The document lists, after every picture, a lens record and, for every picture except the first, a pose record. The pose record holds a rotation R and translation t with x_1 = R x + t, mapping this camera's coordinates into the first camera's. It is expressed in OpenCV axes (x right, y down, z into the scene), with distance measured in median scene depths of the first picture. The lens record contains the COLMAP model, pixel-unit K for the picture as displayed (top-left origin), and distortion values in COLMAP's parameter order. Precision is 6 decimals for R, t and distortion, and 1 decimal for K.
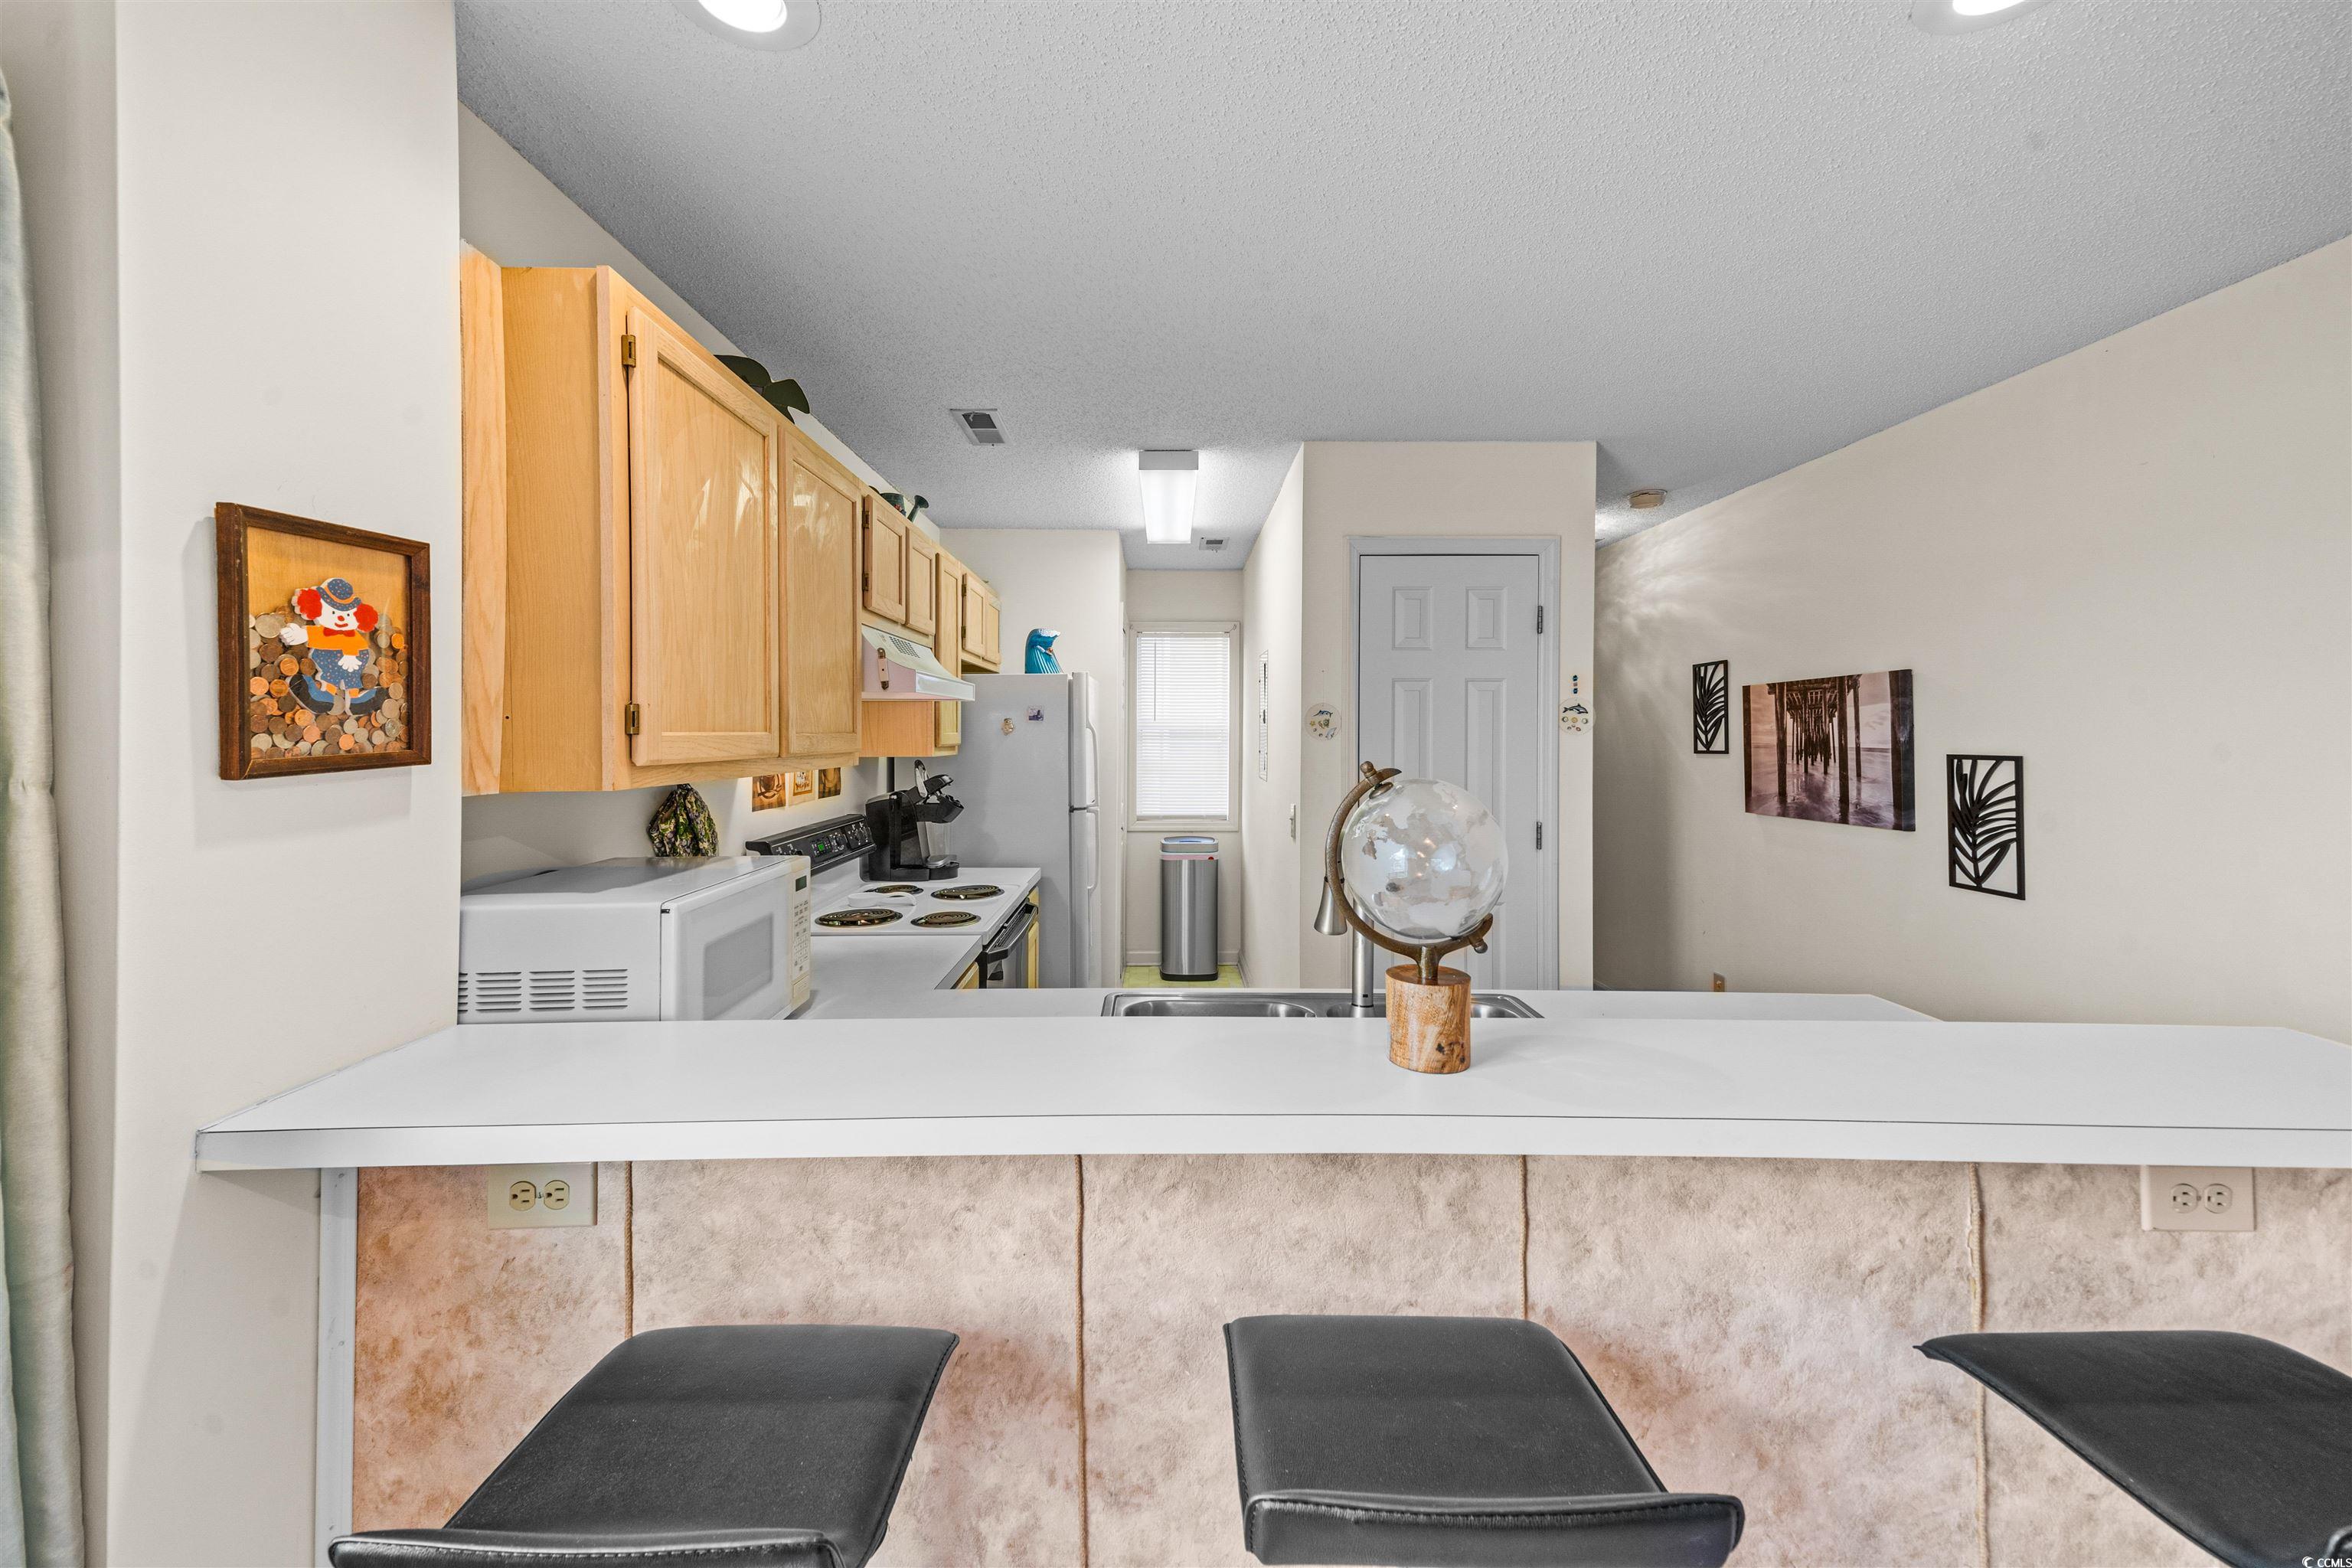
lens RADIAL K [[886.7, 0, 1160.1], [0, 886.7, 742.4], [0, 0, 1]] dist [0.022526, -0.000562]
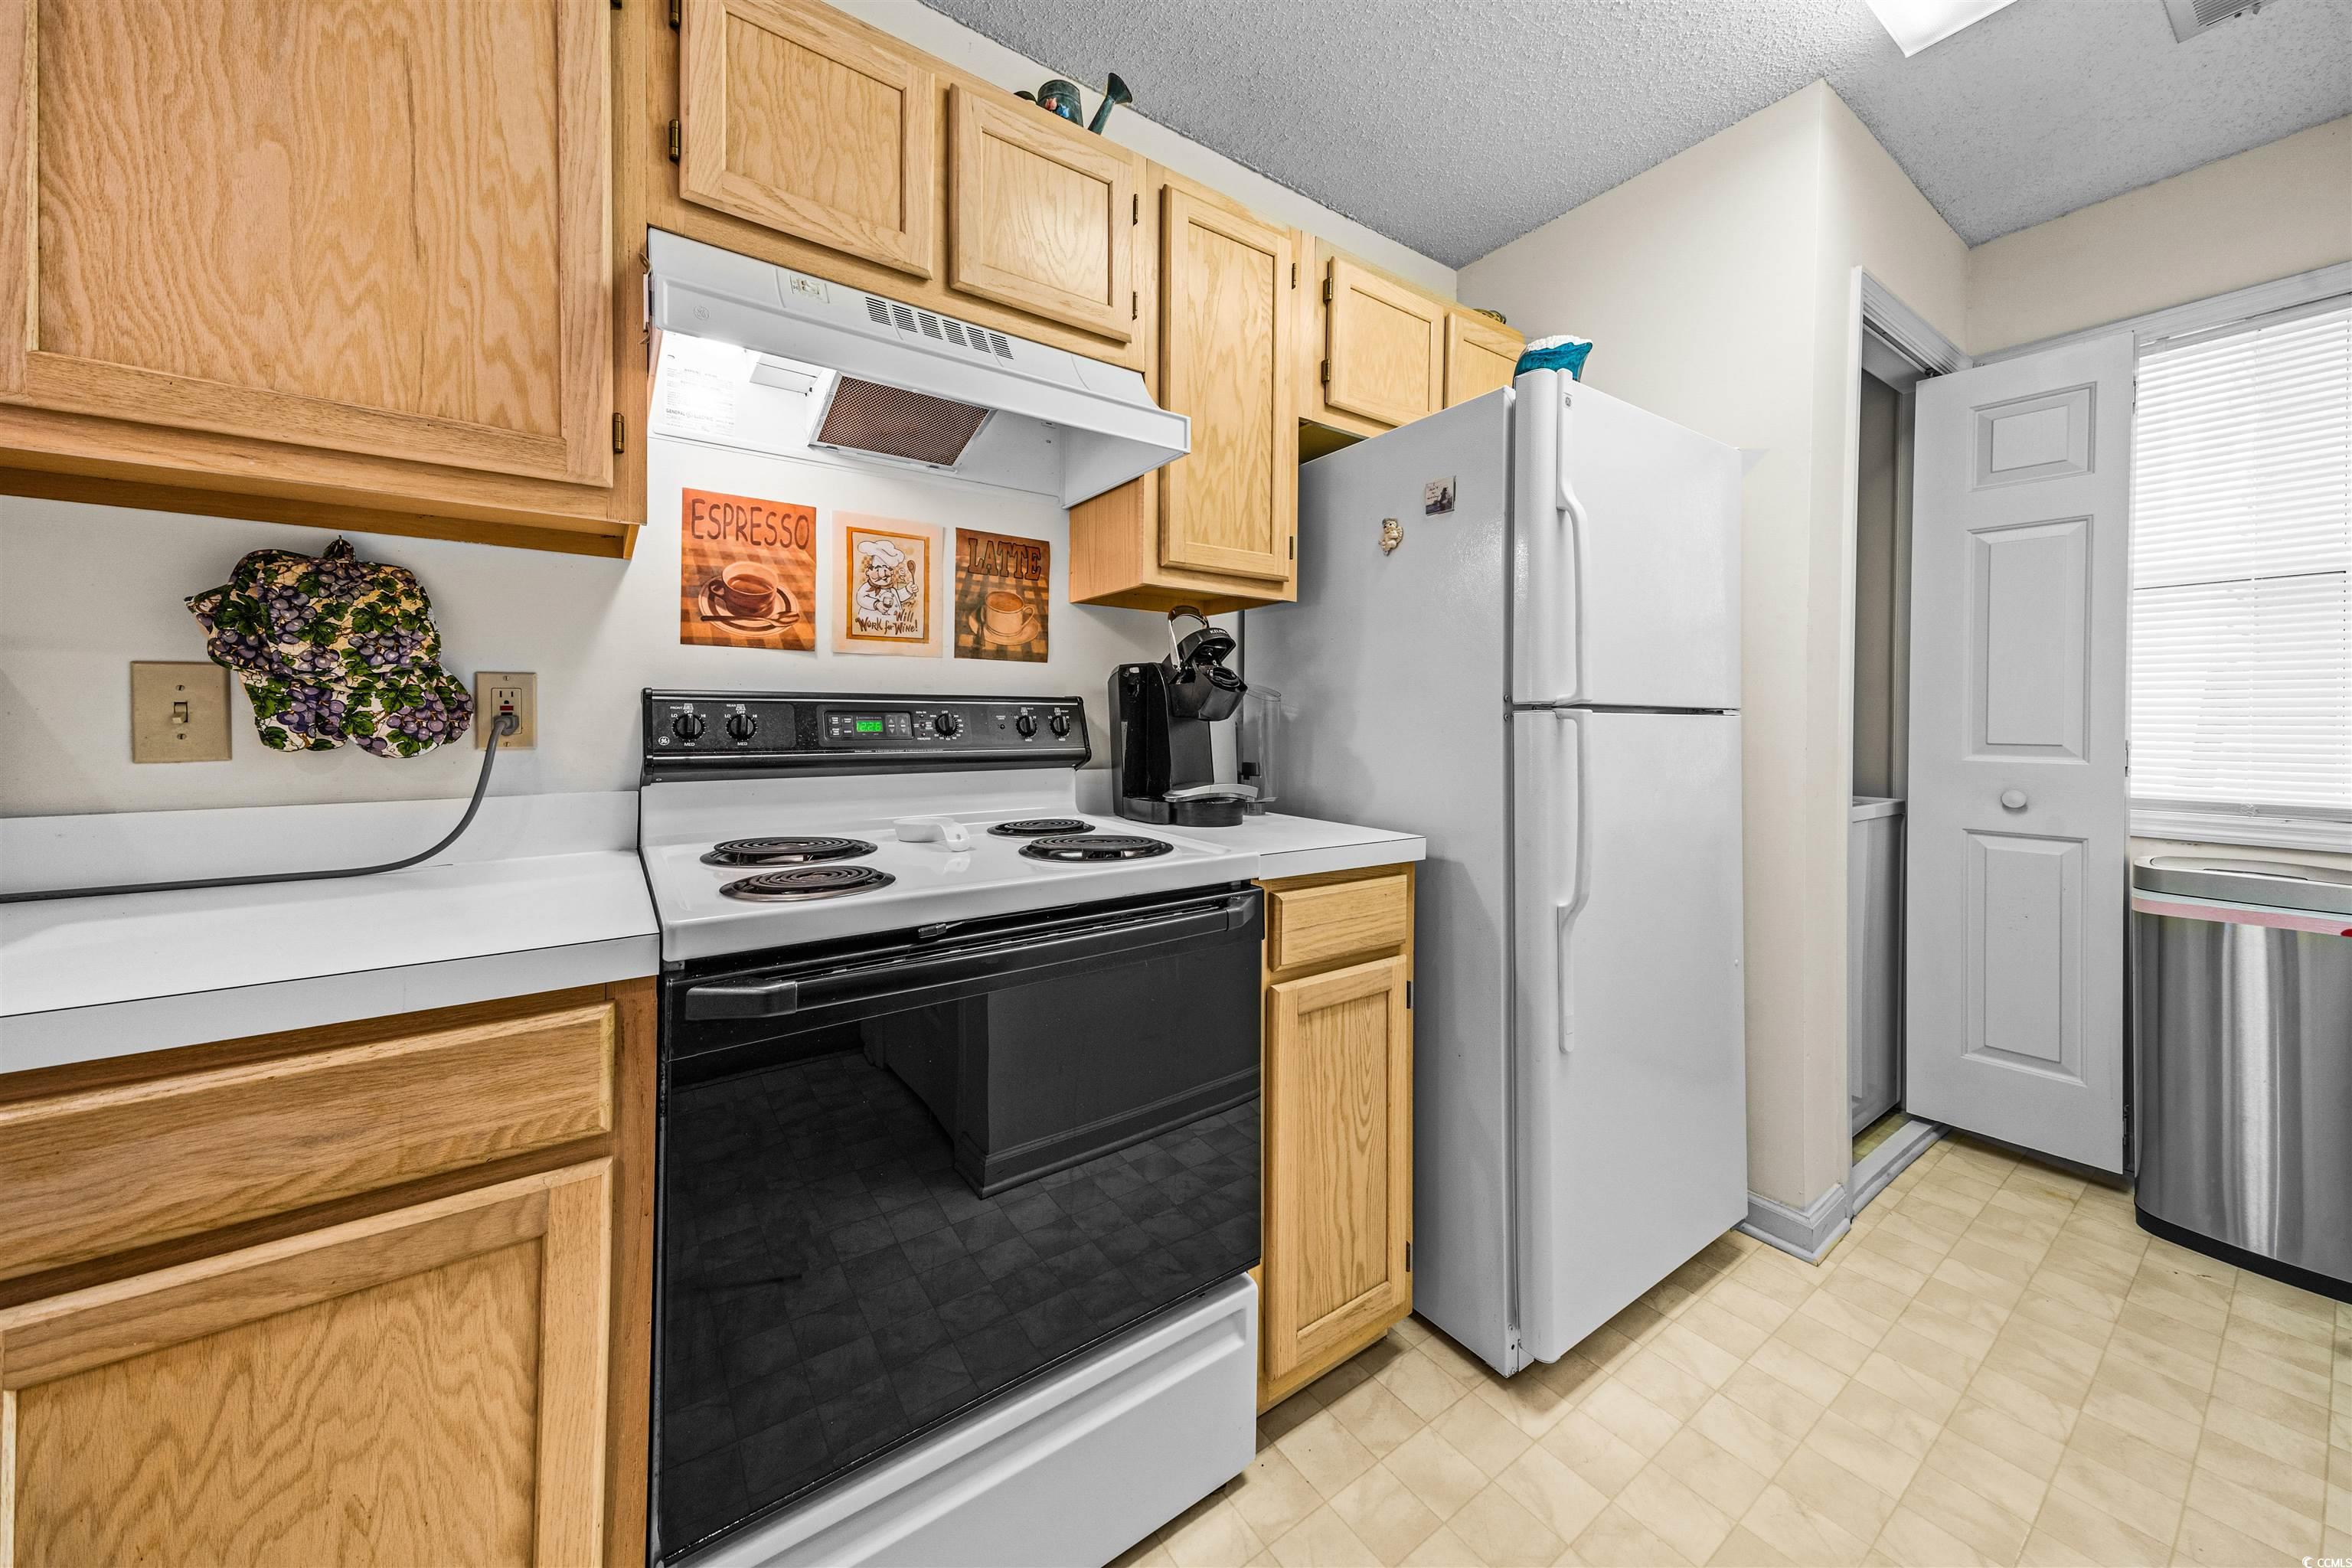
lens RADIAL K [[838.6, 0, 1188.7], [0, 838.6, 716.1], [0, 0, 1]] dist [0.021565, -0.001228]
pose [[0.579266, -0.001254, -0.815137, 0.437999], [-0.016634, 0.999772, -0.013359, 0.281266], [0.814969, 0.021298, 0.579114, 2.087050]]
